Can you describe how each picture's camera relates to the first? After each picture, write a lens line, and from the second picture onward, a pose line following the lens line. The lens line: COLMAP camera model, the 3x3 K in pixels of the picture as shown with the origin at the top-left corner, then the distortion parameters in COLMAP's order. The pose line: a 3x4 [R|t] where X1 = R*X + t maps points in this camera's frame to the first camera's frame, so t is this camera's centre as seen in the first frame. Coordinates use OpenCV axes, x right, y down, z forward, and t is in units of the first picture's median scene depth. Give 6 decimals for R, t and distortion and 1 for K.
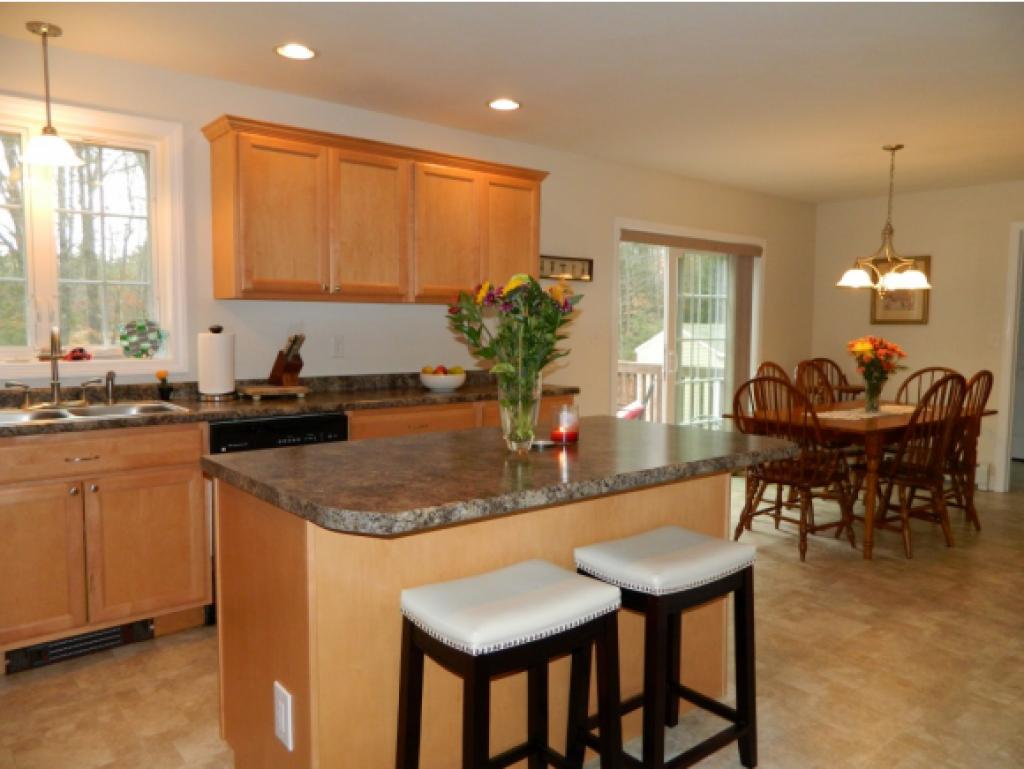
lens RADIAL K [[768.3, 0, 511.4], [0, 768.3, 369.3], [0, 0, 1]] dist [0.032052, 0.000666]
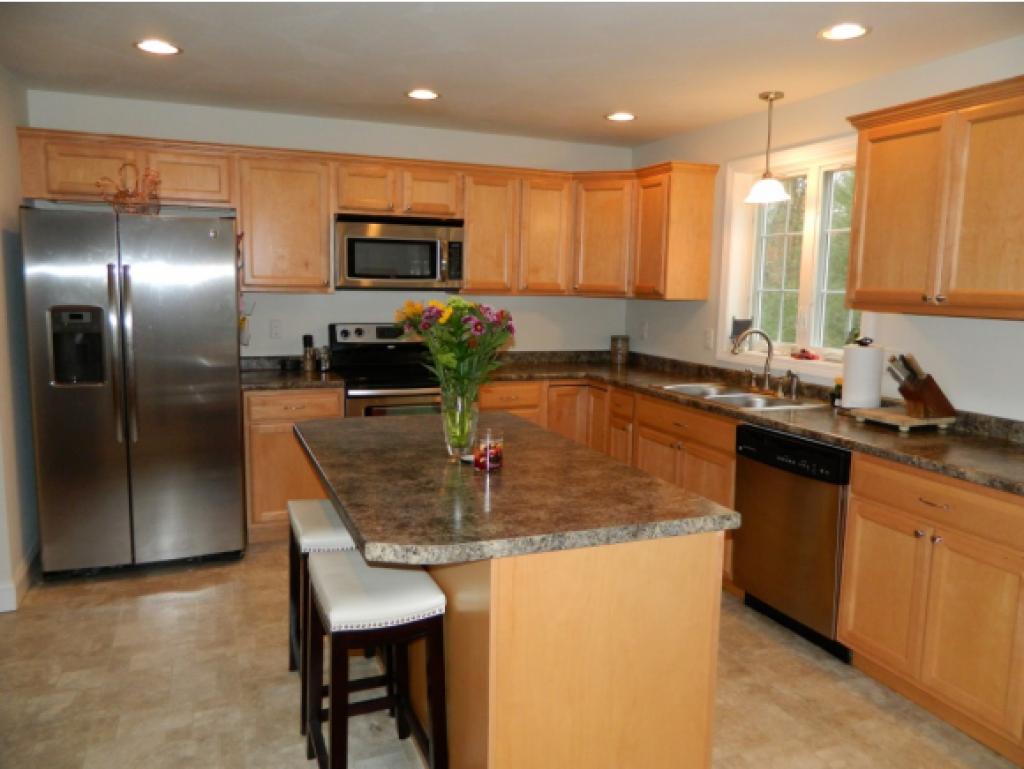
lens RADIAL K [[751.0, 0, 512.0], [0, 751.0, 384.5], [0, 0, 1]] dist [0.006463, 0.004639]
pose [[-0.290641, 0.118584, -0.949455, 0.649131], [-0.082883, 0.985440, 0.148450, -0.103927], [0.953236, 0.121840, -0.276581, 0.867108]]
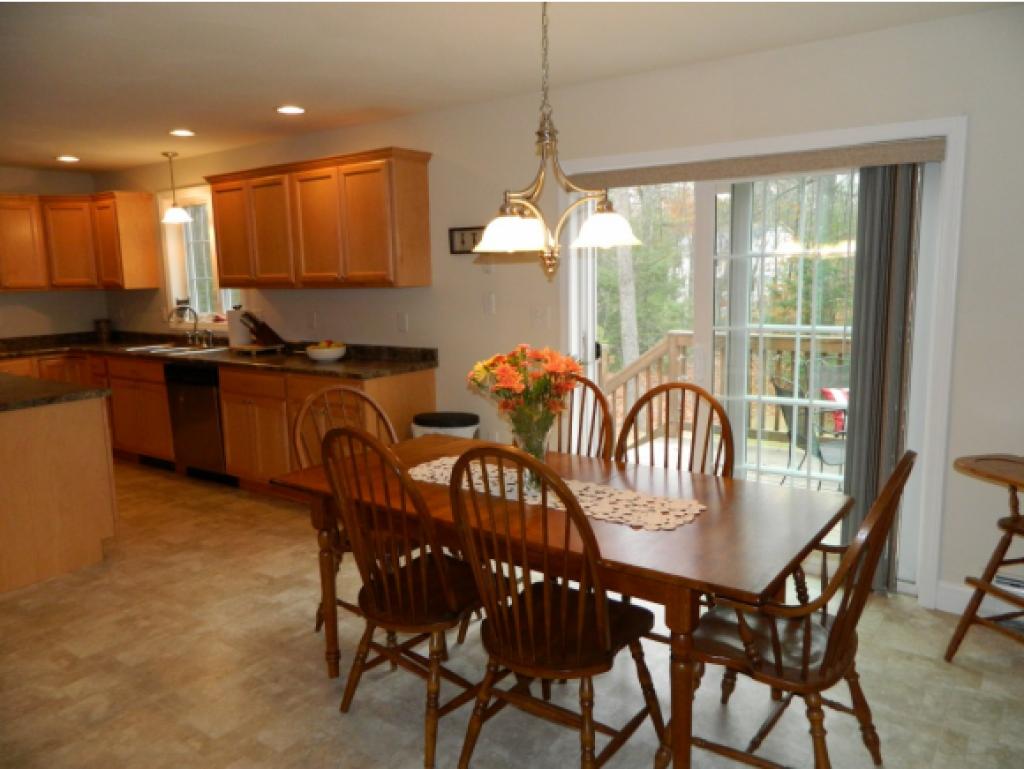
lens RADIAL K [[751.0, 0, 512.0], [0, 751.0, 384.5], [0, 0, 1]] dist [0.006463, 0.004639]
pose [[0.245473, 0.142253, -0.958909, 1.318041], [-0.027021, 0.989794, 0.139917, -0.129718], [0.969027, -0.008435, 0.246811, 1.189297]]
